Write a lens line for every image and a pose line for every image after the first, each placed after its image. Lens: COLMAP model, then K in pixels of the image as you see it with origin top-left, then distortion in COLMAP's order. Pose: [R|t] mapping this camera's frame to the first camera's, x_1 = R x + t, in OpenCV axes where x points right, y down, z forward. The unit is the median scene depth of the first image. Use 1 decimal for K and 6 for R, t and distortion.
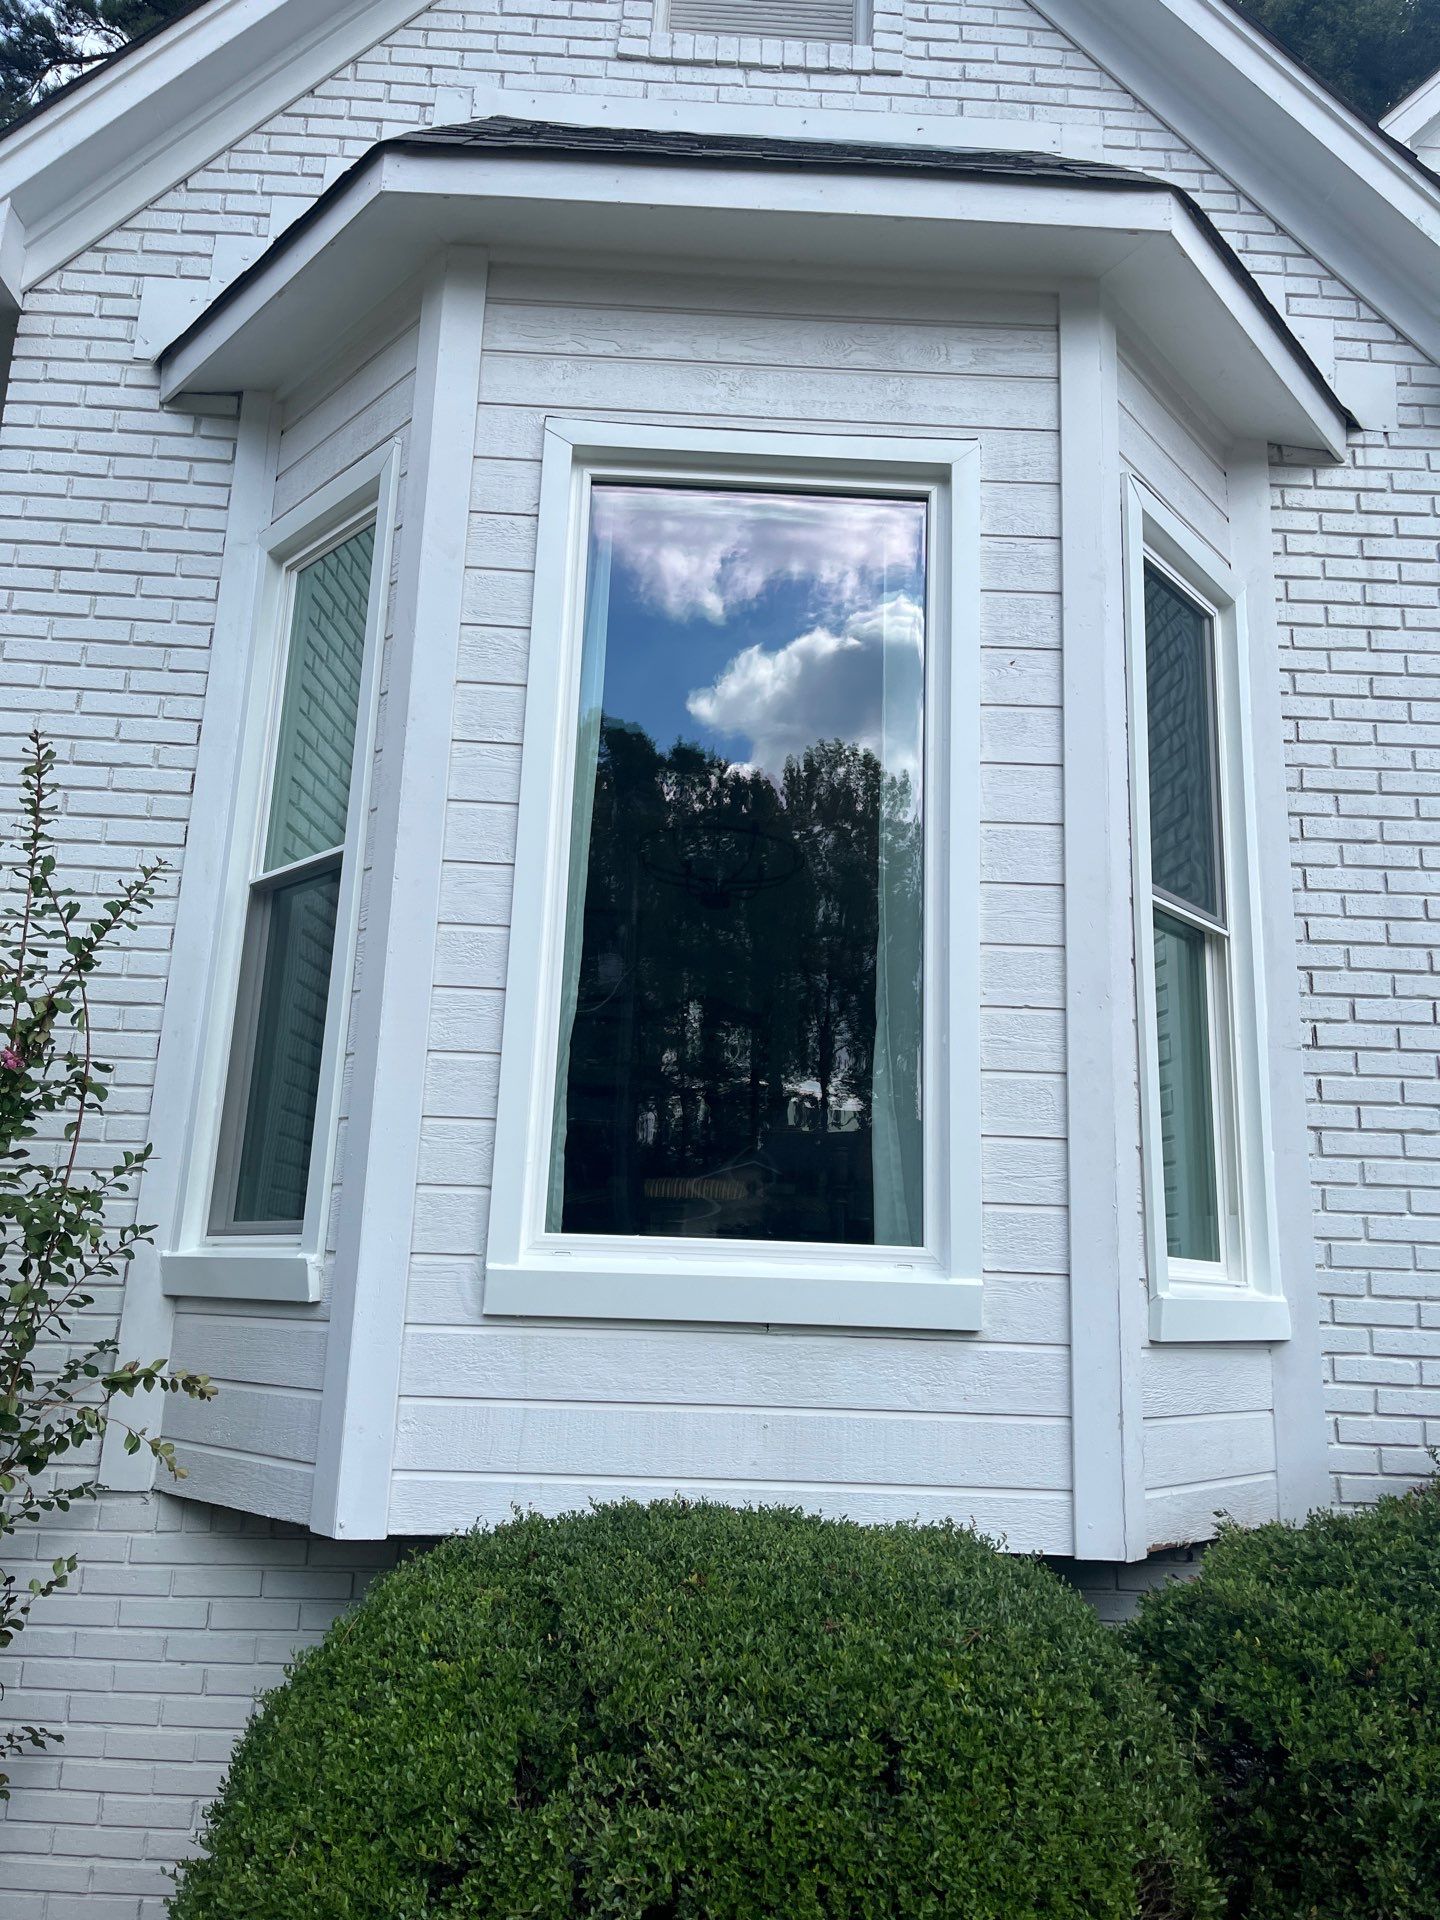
lens RADIAL K [[1407.9, 0, 714.4], [0, 1407.9, 953.3], [0, 0, 1]] dist [0.066144, -0.041698]
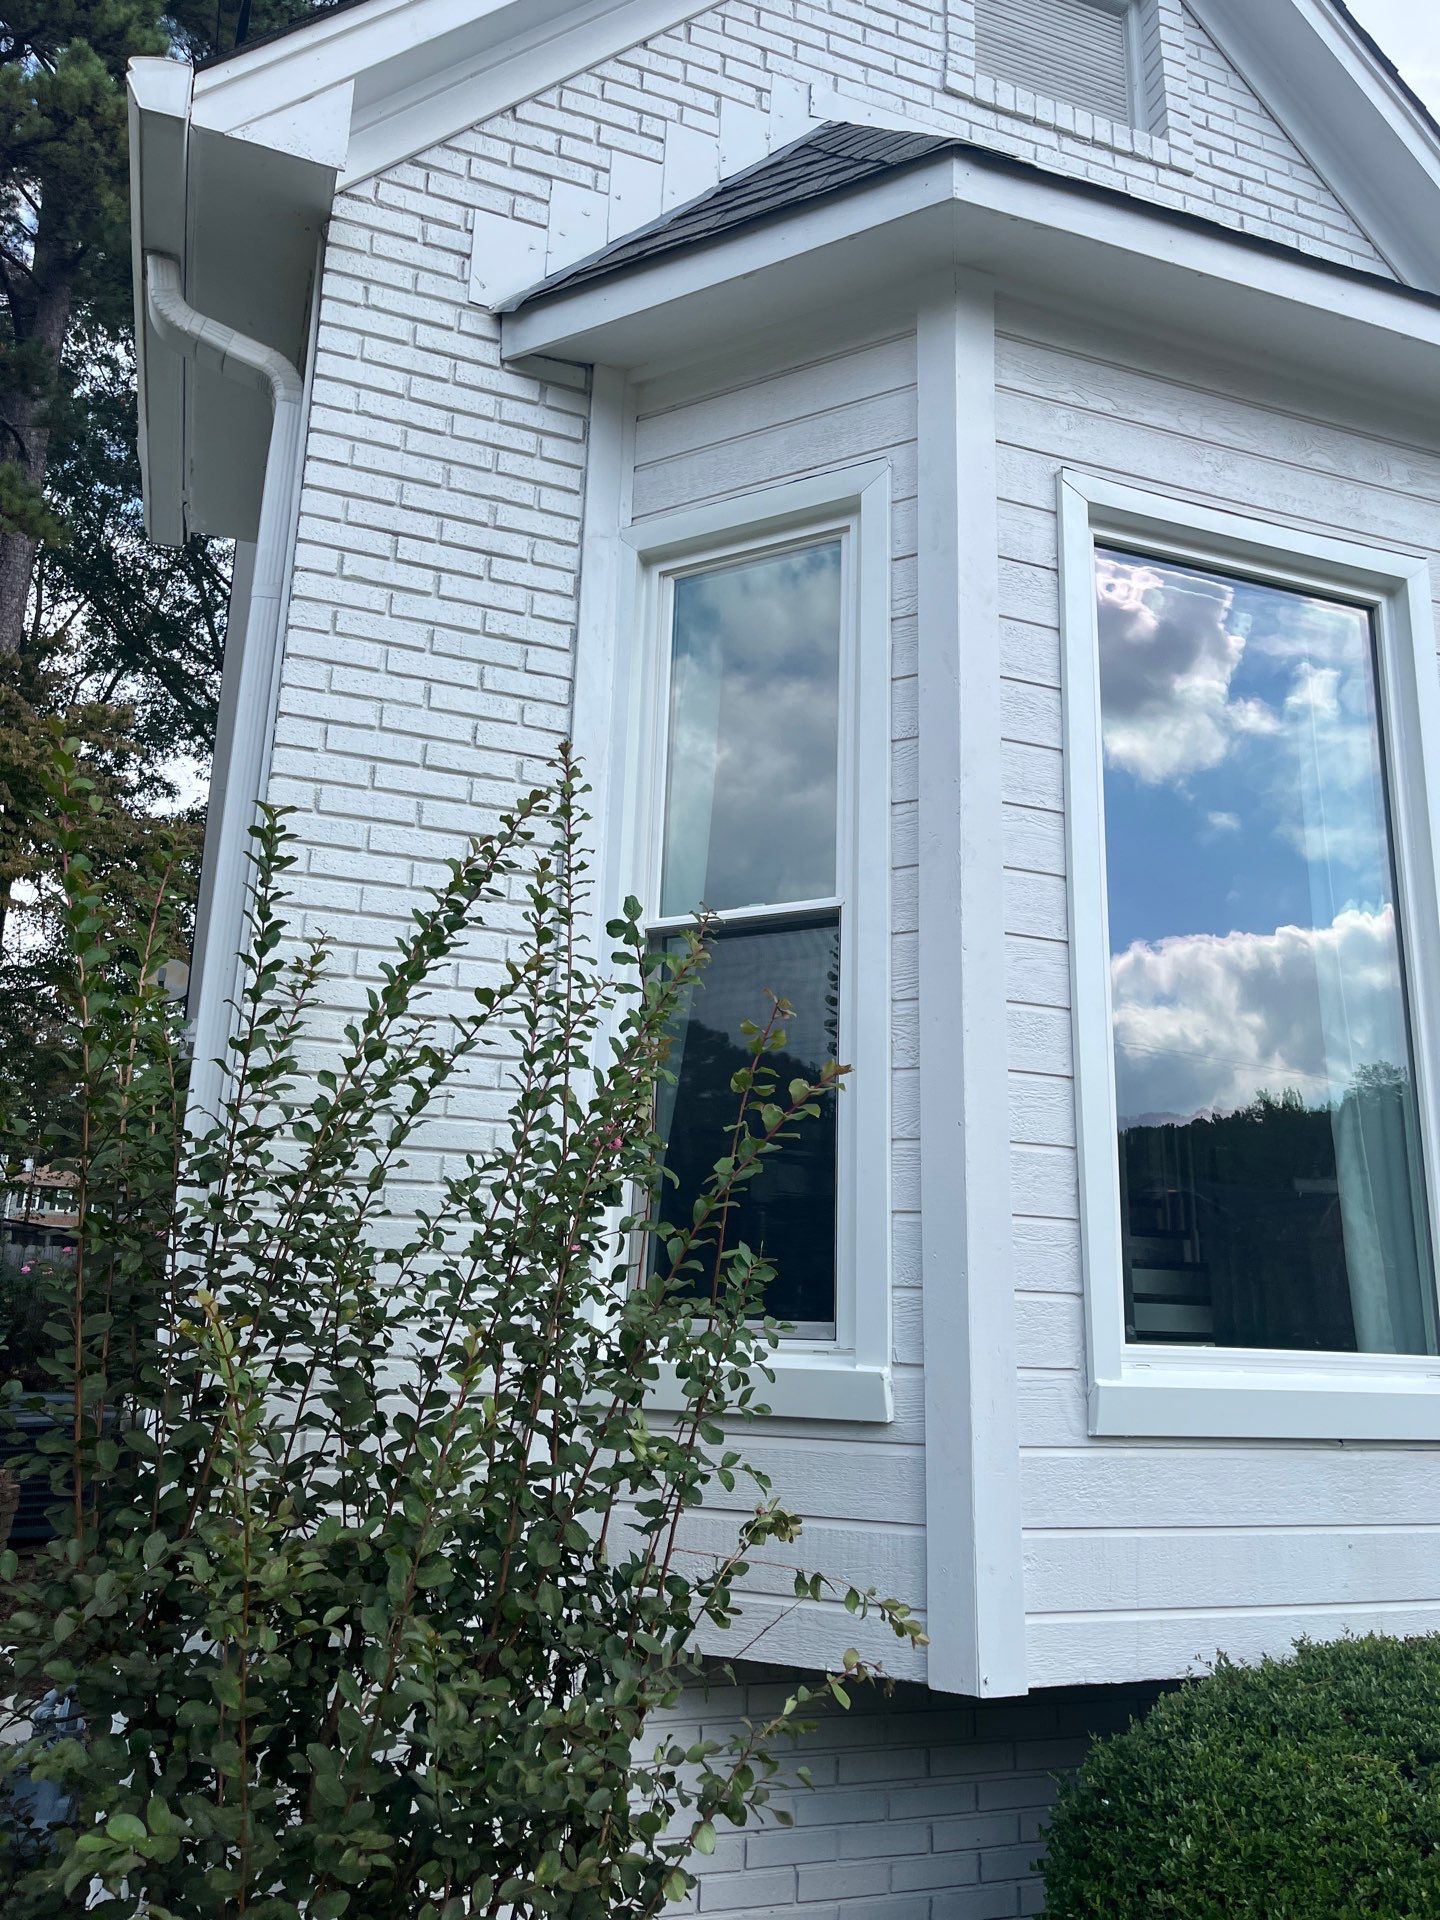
lens RADIAL K [[1392.7, 0, 707.6], [0, 1392.7, 957.7], [0, 0, 1]] dist [0.052859, -0.004586]
pose [[0.951291, 0.070416, 0.300146, -0.522901], [-0.067980, 0.997514, -0.018565, -0.015631], [-0.300707, -0.002743, 0.953713, 0.152587]]
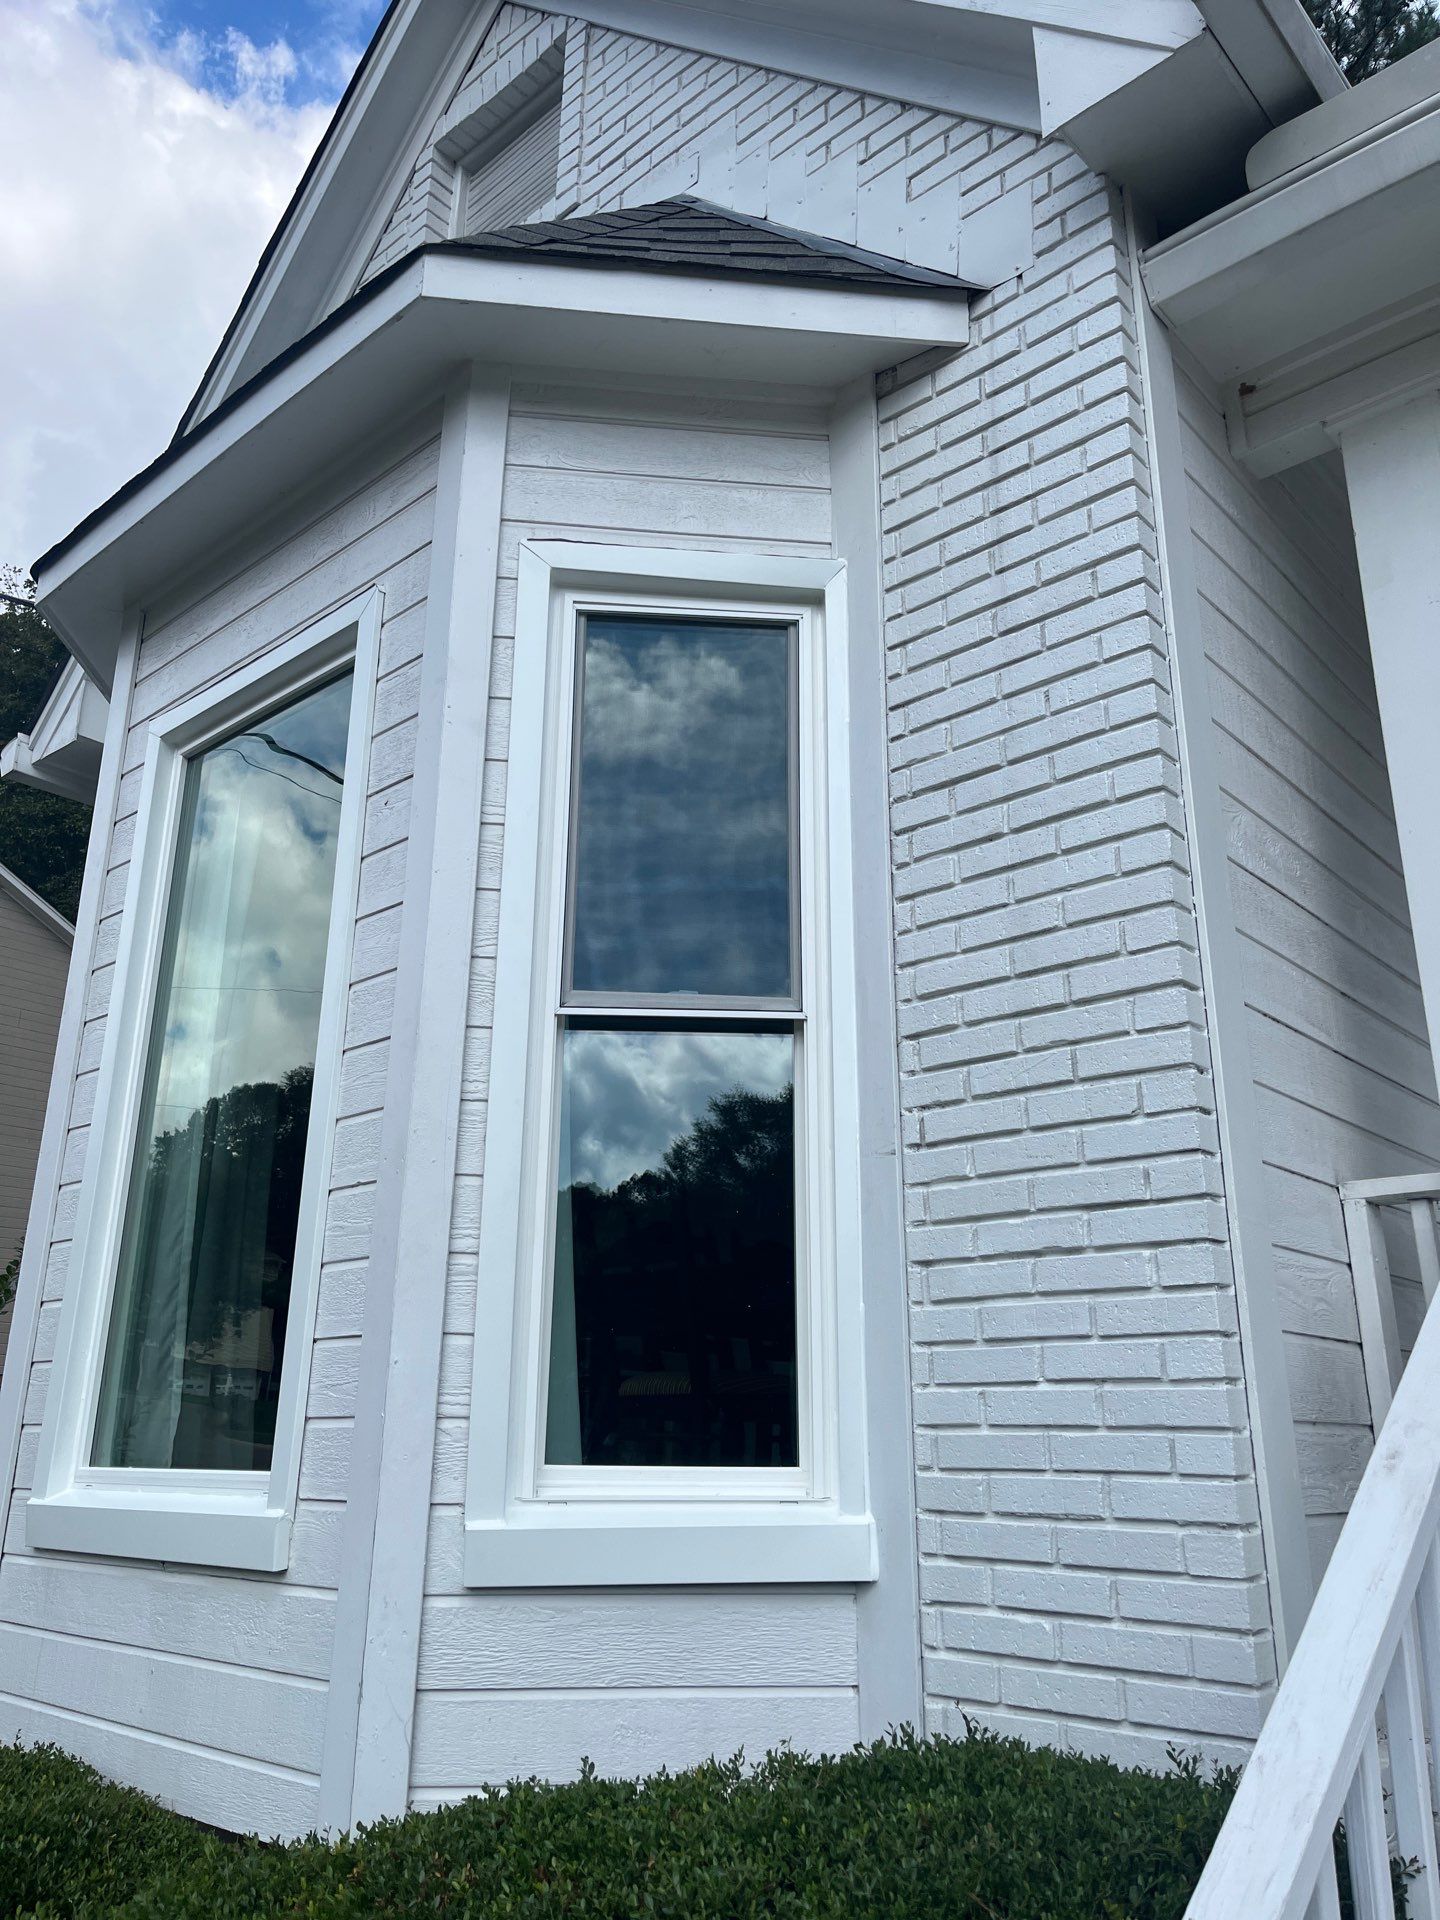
lens RADIAL K [[1407.9, 0, 714.4], [0, 1407.9, 953.3], [0, 0, 1]] dist [0.066144, -0.041698]
pose [[0.732356, -0.247606, -0.634307, 0.778977], [0.179379, 0.968792, -0.171068, 0.071152], [0.656870, 0.011502, 0.753916, 0.378795]]
